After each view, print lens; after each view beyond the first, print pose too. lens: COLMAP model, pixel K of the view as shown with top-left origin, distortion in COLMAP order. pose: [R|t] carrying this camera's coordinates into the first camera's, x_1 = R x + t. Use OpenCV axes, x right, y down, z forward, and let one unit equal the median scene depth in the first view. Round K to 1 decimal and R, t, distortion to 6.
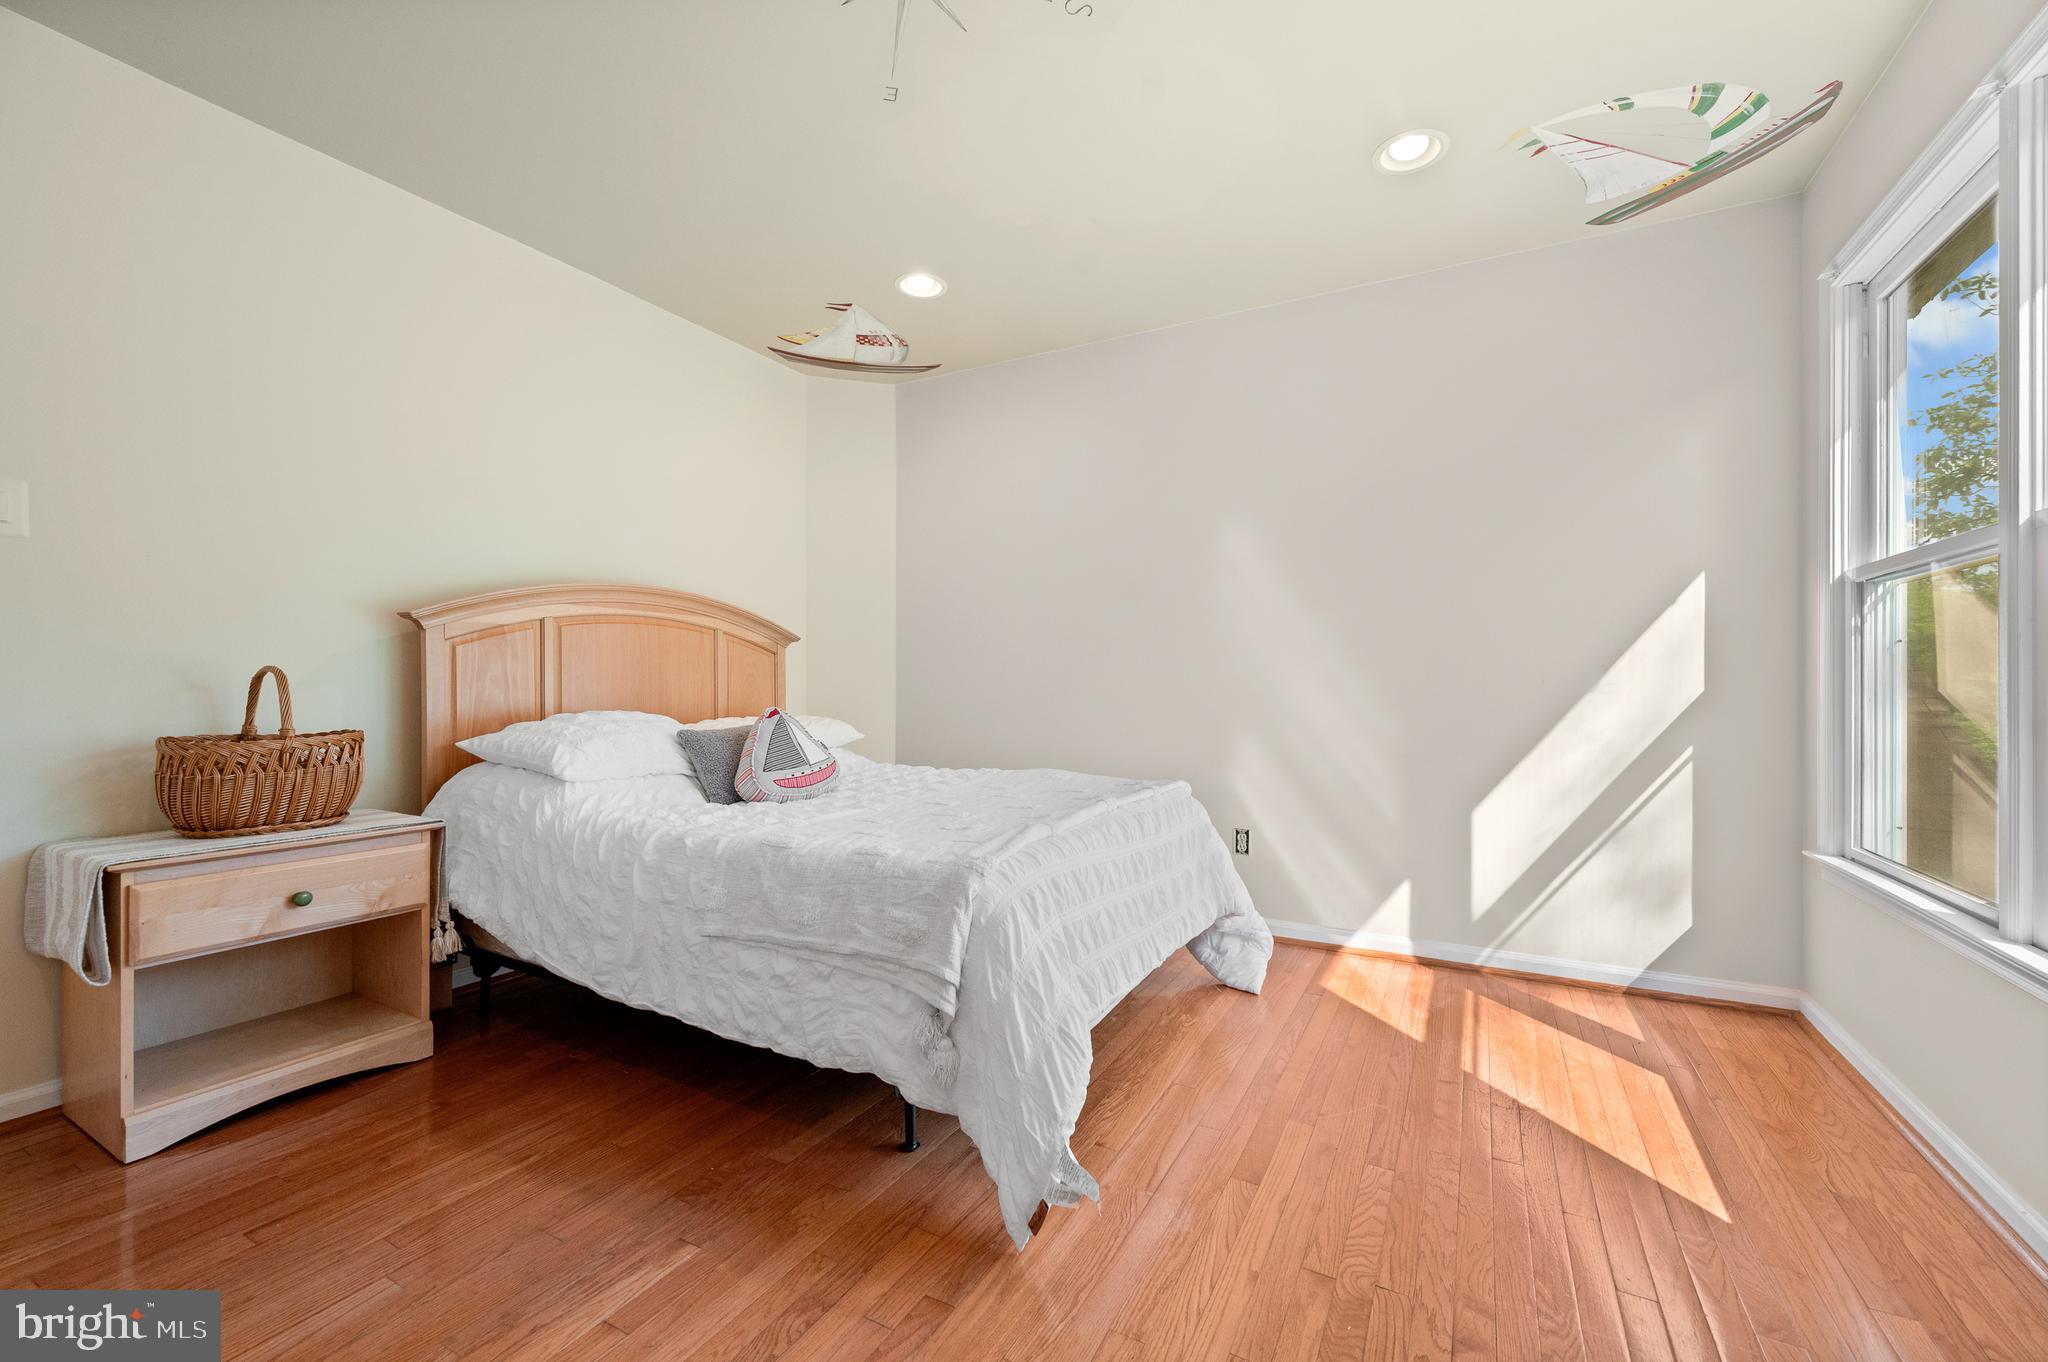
lens RADIAL K [[825.9, 0, 1032.5], [0, 825.9, 669.4], [0, 0, 1]] dist [-0.001340, 0.000223]
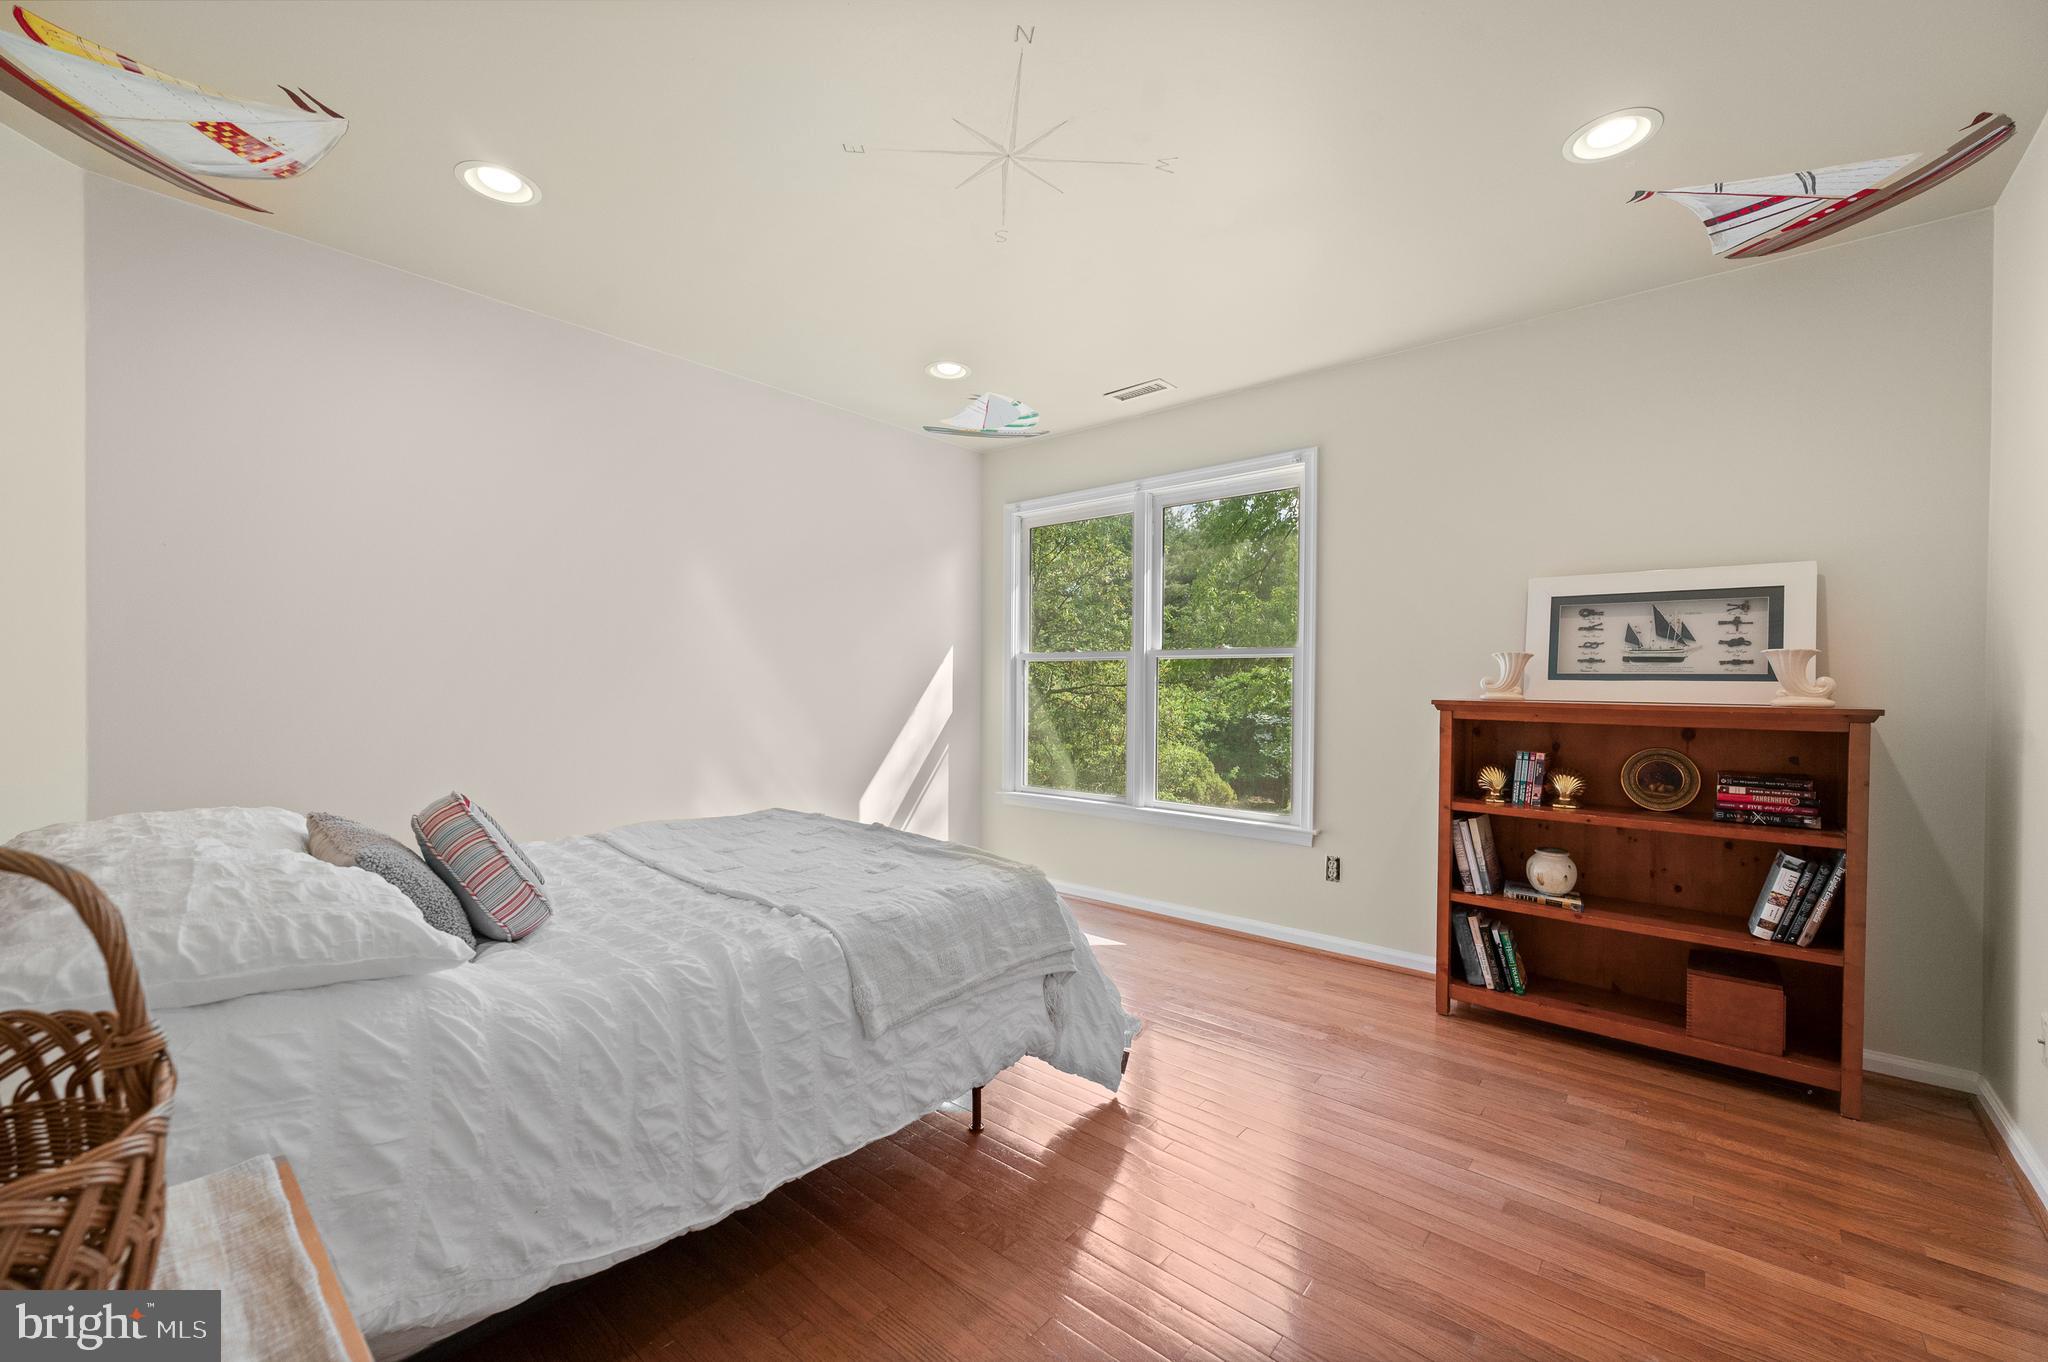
lens RADIAL K [[825.9, 0, 1032.5], [0, 825.9, 669.4], [0, 0, 1]] dist [-0.001340, 0.000223]
pose [[0.191202, 0.012207, 0.981475, -0.908837], [-0.018926, 0.999783, -0.008747, -0.053761], [-0.981368, -0.016902, 0.191391, 0.484189]]
